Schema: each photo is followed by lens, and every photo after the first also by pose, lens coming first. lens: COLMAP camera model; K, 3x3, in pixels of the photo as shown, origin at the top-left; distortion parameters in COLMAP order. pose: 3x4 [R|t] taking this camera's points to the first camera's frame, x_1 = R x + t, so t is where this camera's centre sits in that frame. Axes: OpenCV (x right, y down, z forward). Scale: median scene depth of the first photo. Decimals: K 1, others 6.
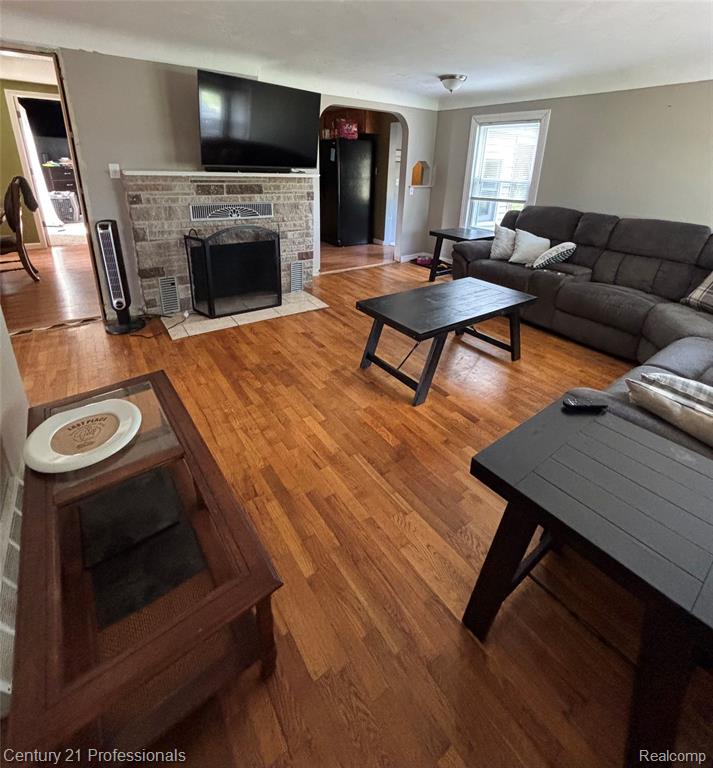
lens RADIAL K [[331.1, 0, 359.2], [0, 331.1, 384.0], [0, 0, 1]] dist [0.000393, 0.000089]
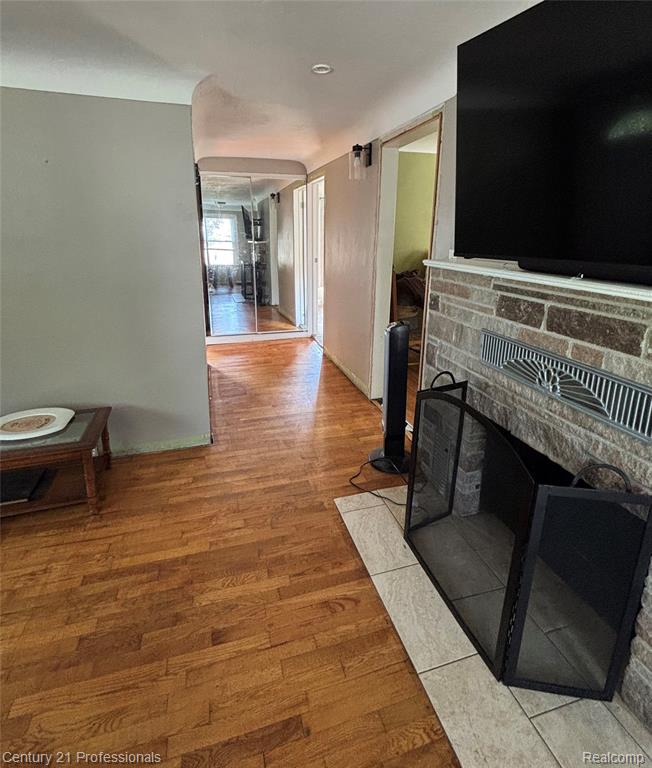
lens RADIAL K [[472.6, 0, 327.8], [0, 472.6, 383.2], [0, 0, 1]] dist [0.004920, 0.000902]
pose [[-0.371866, 0.256280, -0.892209, 0.151339], [-0.531009, 0.729627, 0.430900, -0.643824], [0.761410, 0.634008, -0.135236, 0.957810]]
